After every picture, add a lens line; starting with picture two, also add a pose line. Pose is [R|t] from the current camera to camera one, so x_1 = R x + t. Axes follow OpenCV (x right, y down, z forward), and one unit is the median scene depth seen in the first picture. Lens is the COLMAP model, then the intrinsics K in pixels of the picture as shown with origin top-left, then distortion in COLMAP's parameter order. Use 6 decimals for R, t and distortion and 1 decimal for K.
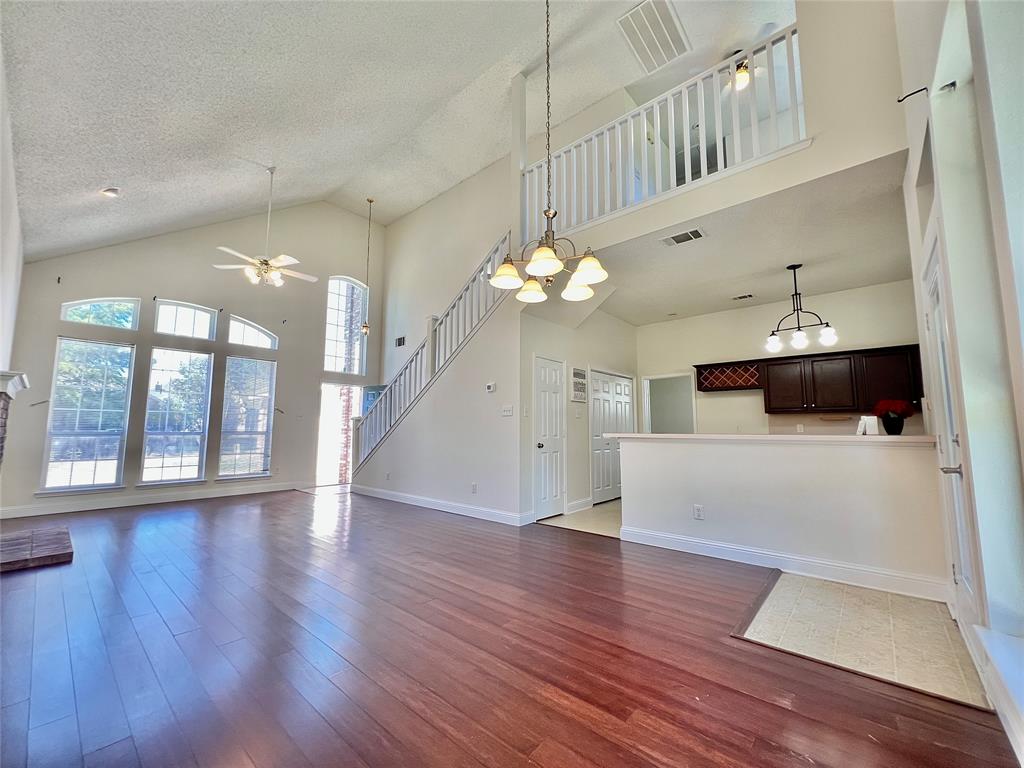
lens RADIAL K [[410.2, 0, 512.9], [0, 410.2, 385.8], [0, 0, 1]] dist [-0.001415, -0.000364]
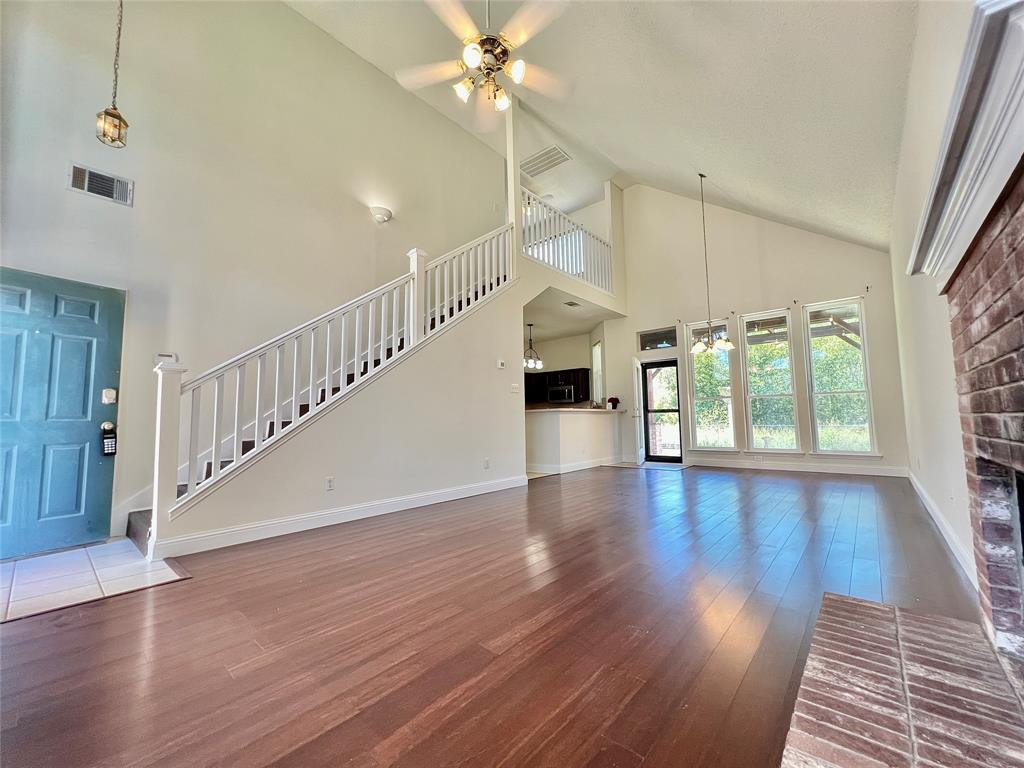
lens RADIAL K [[410.2, 0, 512.9], [0, 410.2, 385.8], [0, 0, 1]] dist [-0.001415, -0.000364]
pose [[-0.005697, 0.079096, 0.996851, -0.848677], [-0.088697, 0.992898, -0.079289, 0.108028], [-0.996042, -0.088870, 0.001359, 0.748742]]
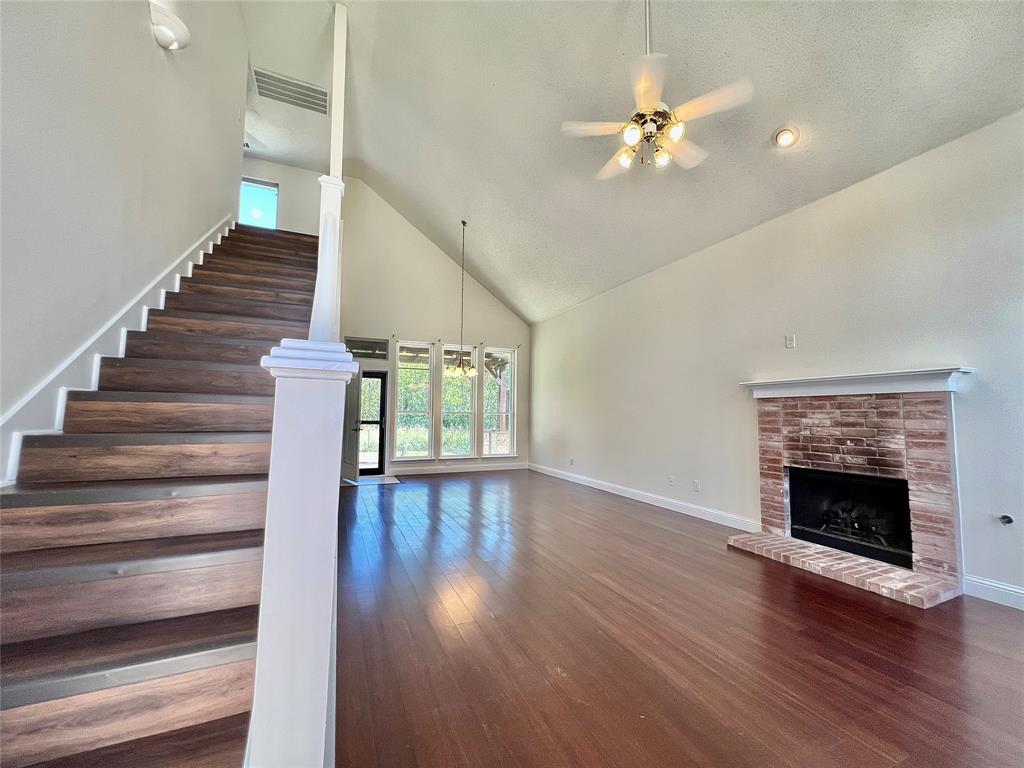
lens RADIAL K [[410.2, 0, 512.9], [0, 410.2, 385.8], [0, 0, 1]] dist [-0.001415, -0.000364]
pose [[-0.908595, 0.017933, 0.417293, -0.523285], [-0.055489, 0.985039, -0.163152, 0.110299], [-0.413976, -0.171394, -0.894007, 1.195953]]
